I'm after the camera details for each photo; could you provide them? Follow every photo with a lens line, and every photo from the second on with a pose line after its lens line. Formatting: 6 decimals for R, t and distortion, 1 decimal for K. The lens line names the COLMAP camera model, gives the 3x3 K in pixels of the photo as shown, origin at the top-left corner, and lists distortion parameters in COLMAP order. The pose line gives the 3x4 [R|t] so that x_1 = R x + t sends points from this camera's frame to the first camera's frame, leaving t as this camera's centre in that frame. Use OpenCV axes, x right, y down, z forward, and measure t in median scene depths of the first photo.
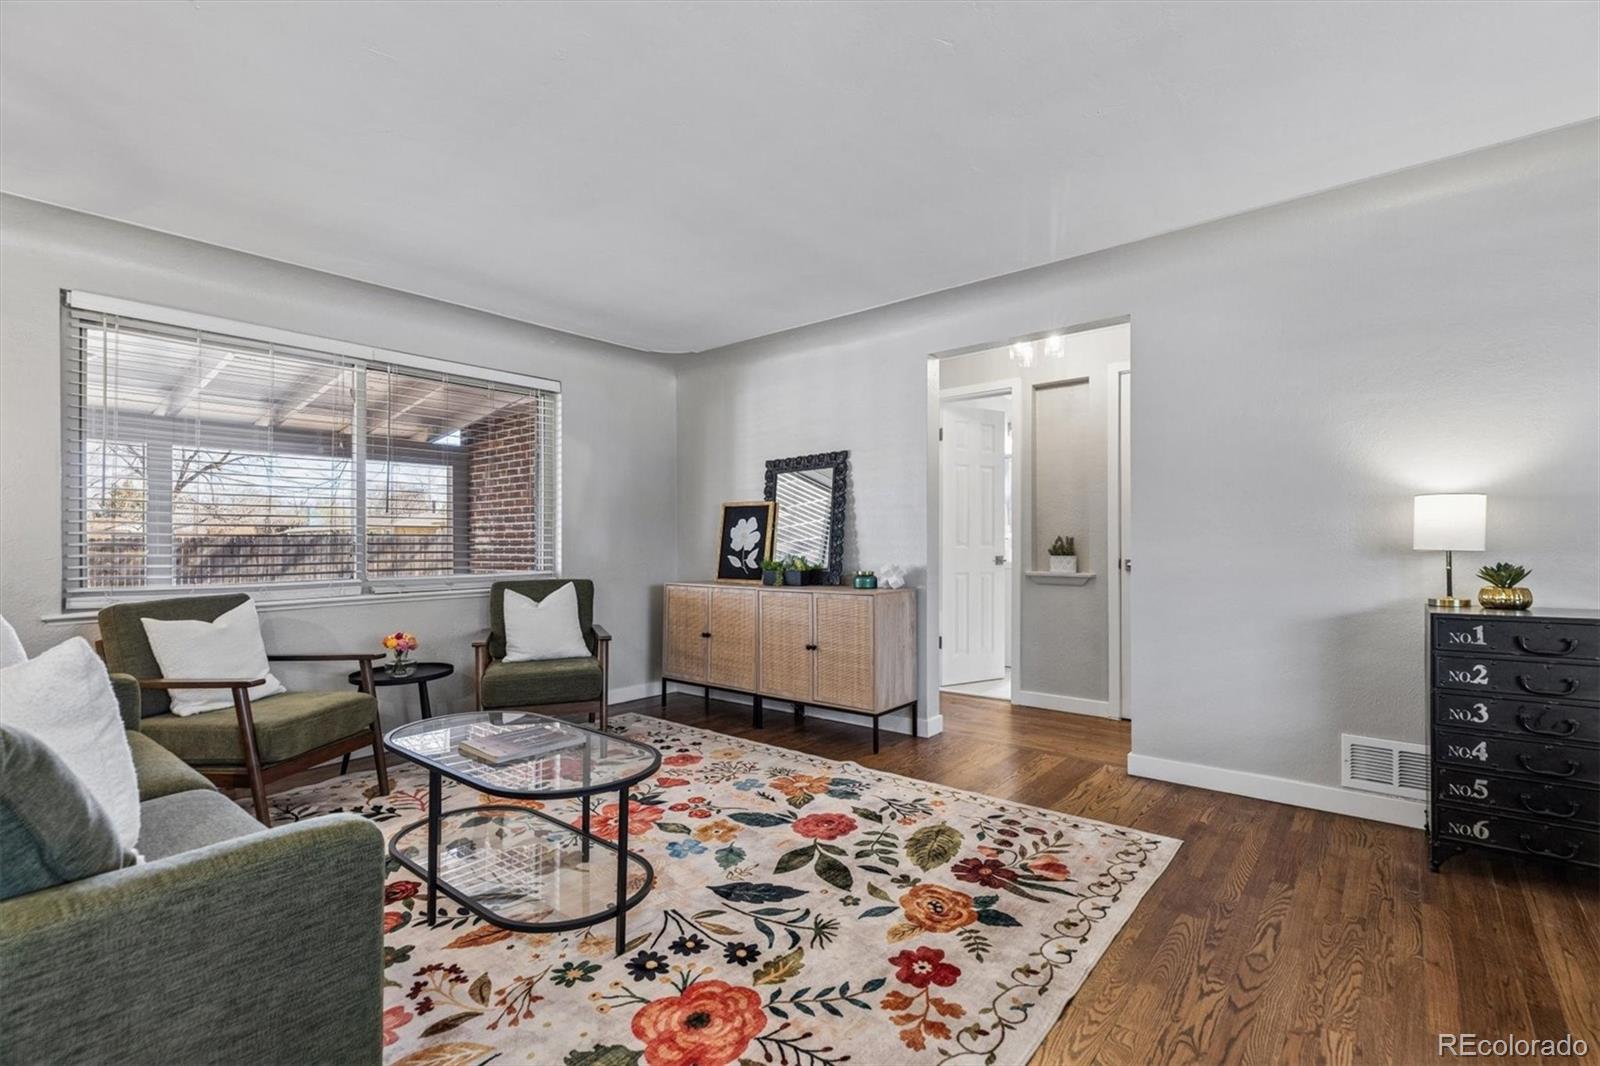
lens RADIAL K [[721.7, 0, 802.9], [0, 721.7, 537.1], [0, 0, 1]] dist [0.001337, -0.000001]
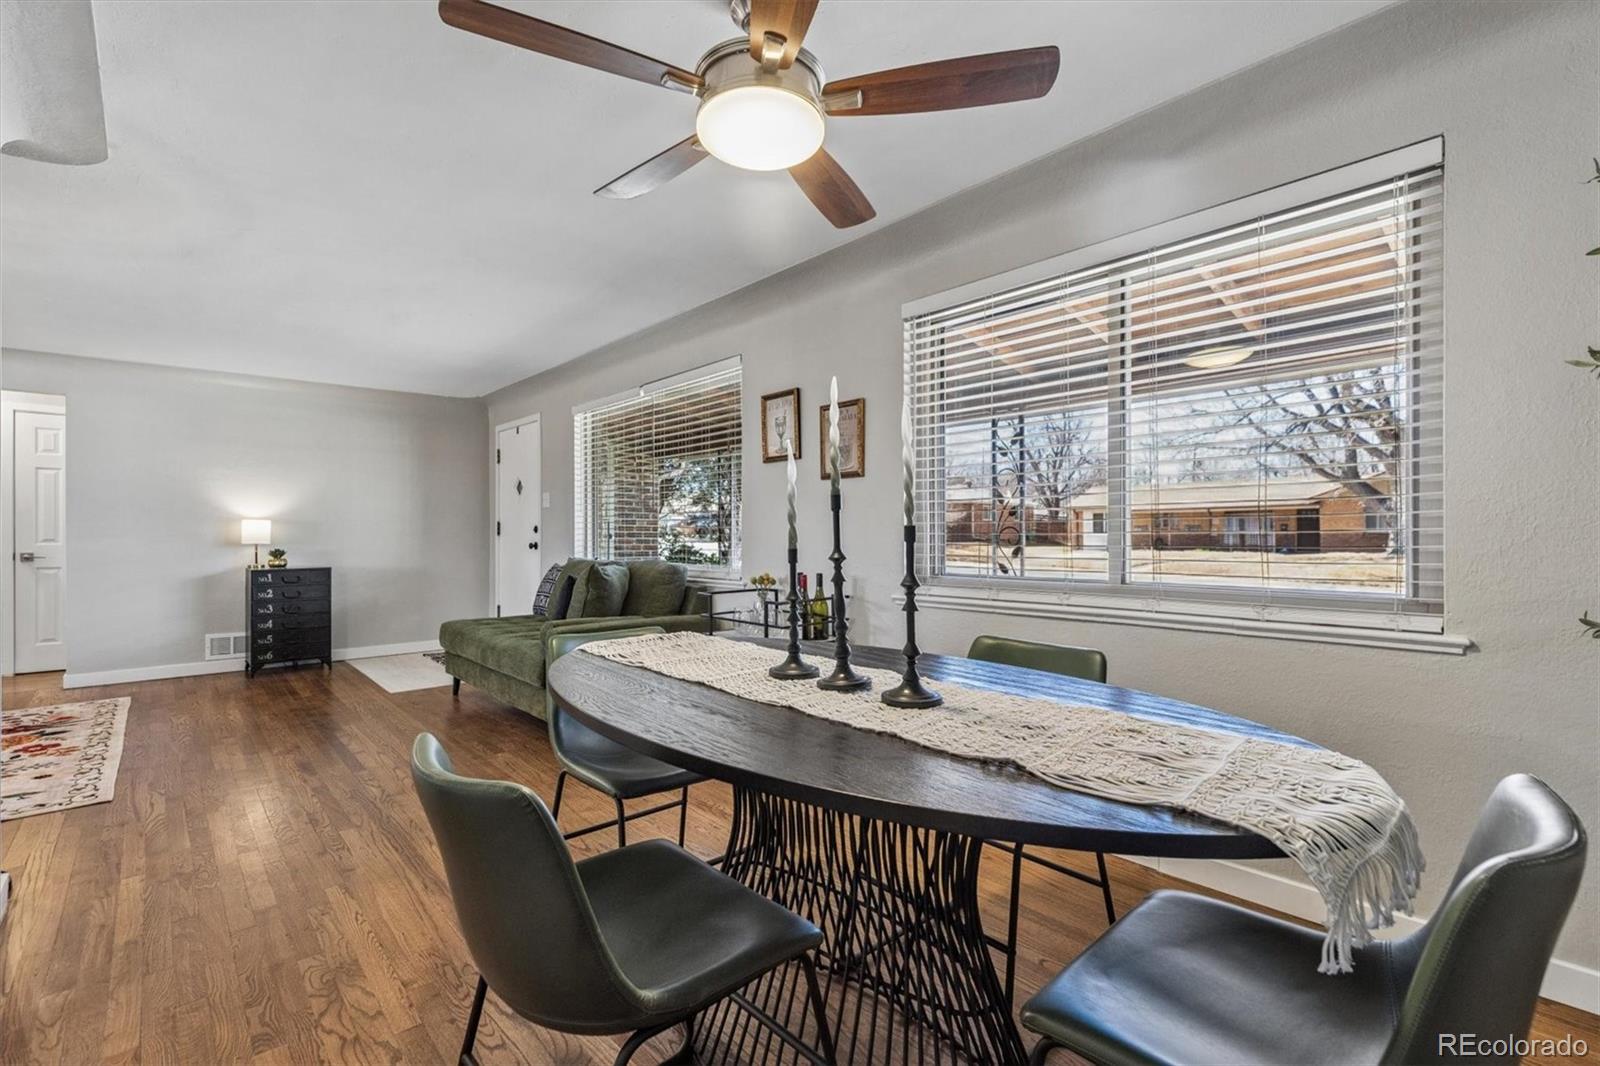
lens RADIAL K [[721.7, 0, 801.3], [0, 721.7, 537.7], [0, 0, 1]] dist [0.001337, -0.000001]
pose [[0.149459, 0.004071, 0.988760, -1.120956], [-0.000709, 0.999992, -0.004010, 0.007415], [-0.988768, -0.000101, 0.149461, -1.061022]]
